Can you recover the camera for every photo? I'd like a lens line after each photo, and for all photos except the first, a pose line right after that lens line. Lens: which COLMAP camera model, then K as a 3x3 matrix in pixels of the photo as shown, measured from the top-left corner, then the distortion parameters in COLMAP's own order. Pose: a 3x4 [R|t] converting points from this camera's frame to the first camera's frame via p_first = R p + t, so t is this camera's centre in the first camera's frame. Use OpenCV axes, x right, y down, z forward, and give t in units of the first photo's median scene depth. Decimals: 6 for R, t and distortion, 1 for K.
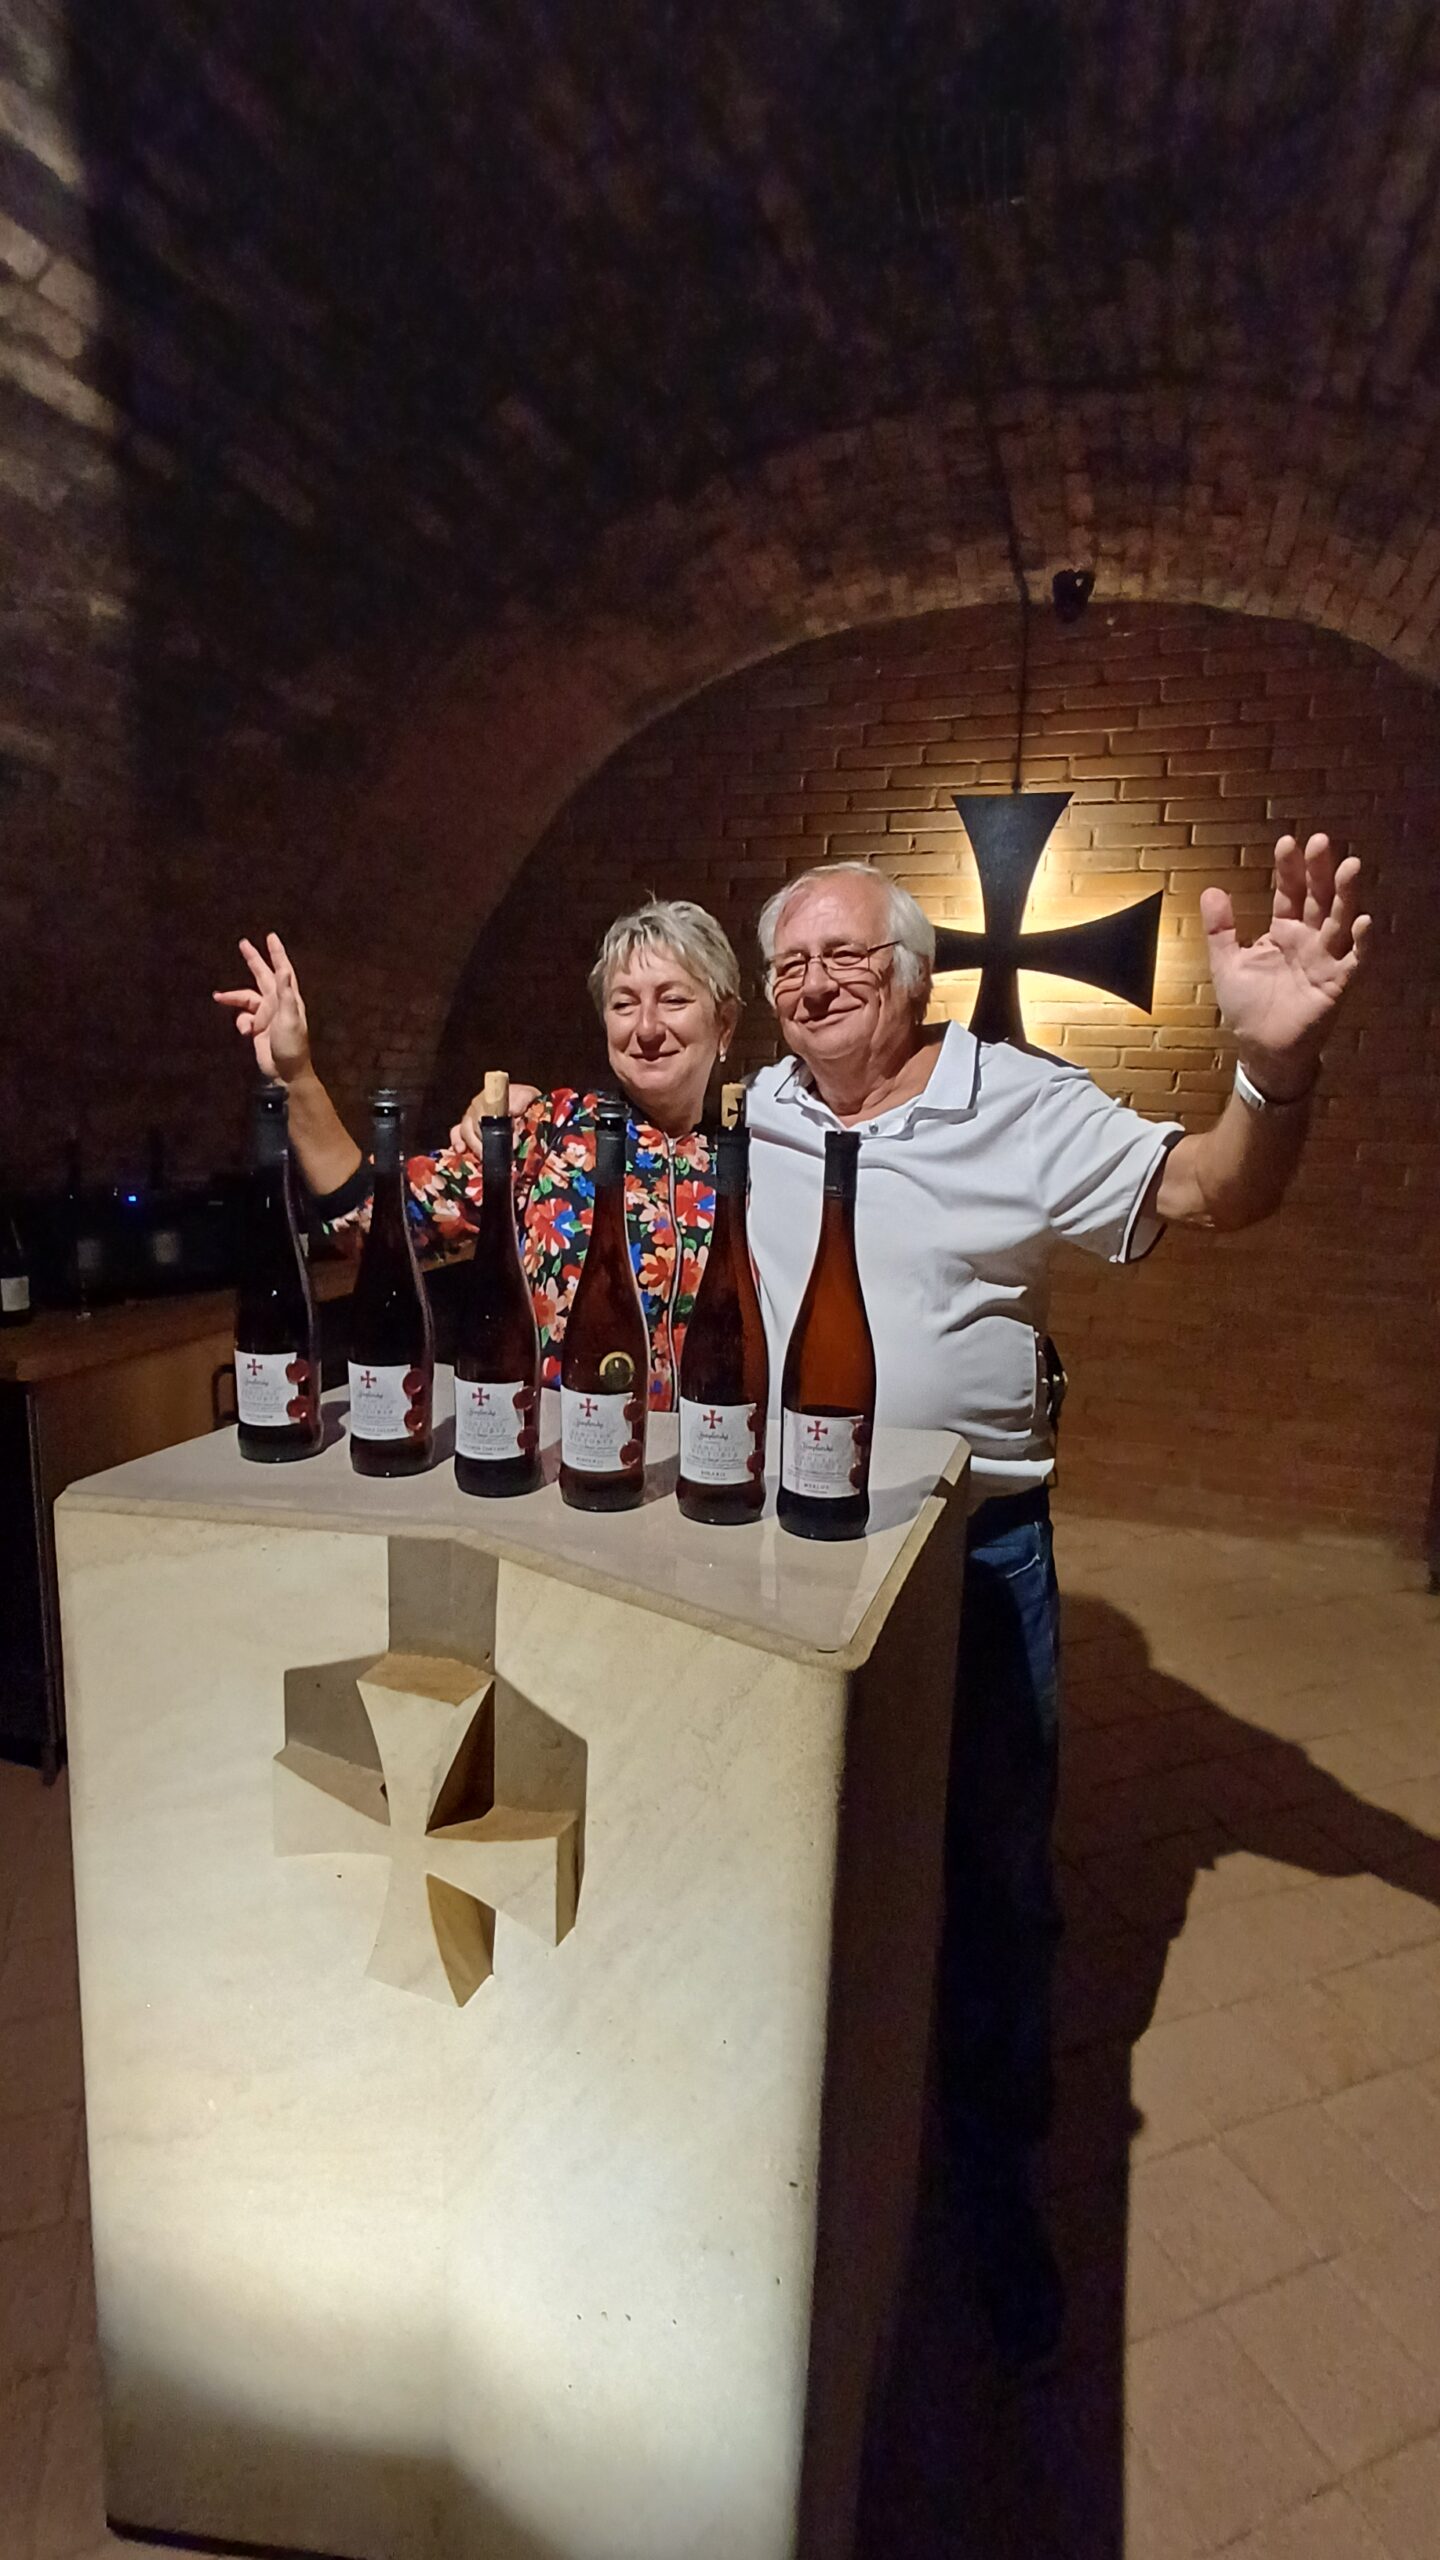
lens RADIAL K [[1174.2, 0, 709.2], [0, 1174.2, 1273.6], [0, 0, 1]] dist [0.002932, -0.001410]
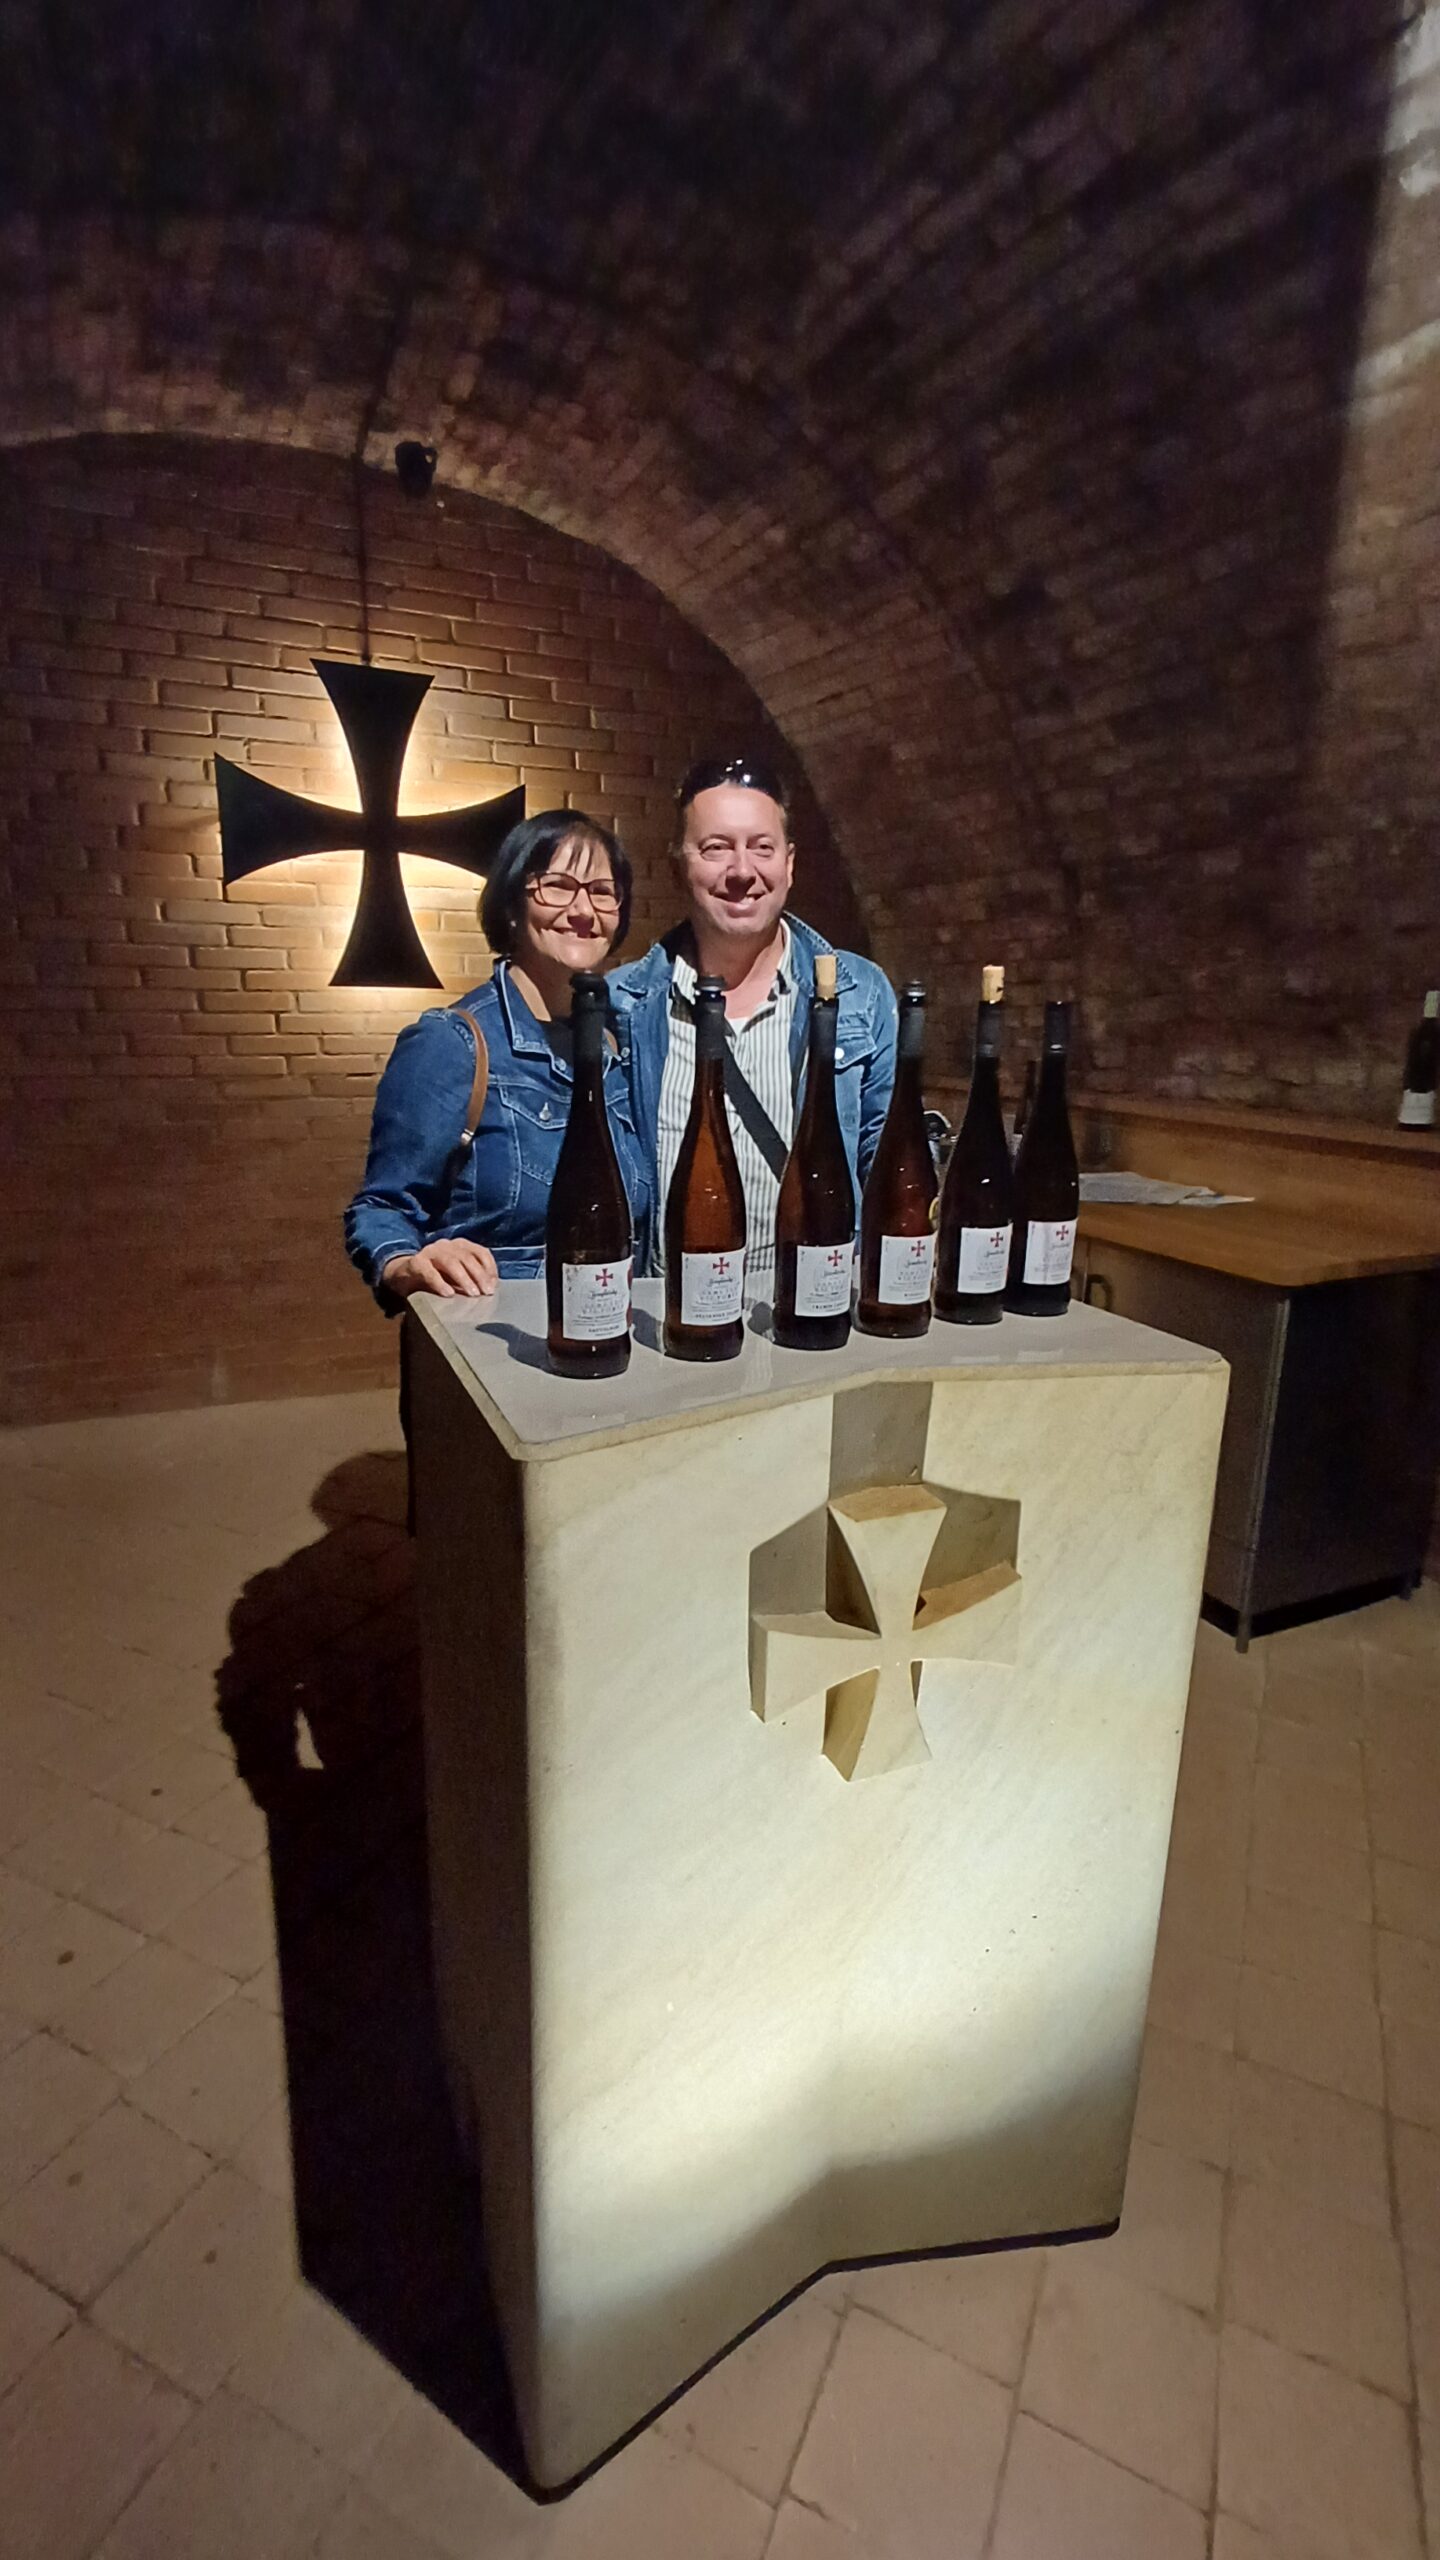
lens RADIAL K [[1174.2, 0, 703.7], [0, 1174.2, 1275.3], [0, 0, 1]] dist [0.002932, -0.001410]
pose [[0.734602, -0.178784, 0.654519, -0.296135], [0.116063, 0.983553, 0.138396, -0.013414], [-0.668497, -0.025700, 0.743270, 0.078423]]
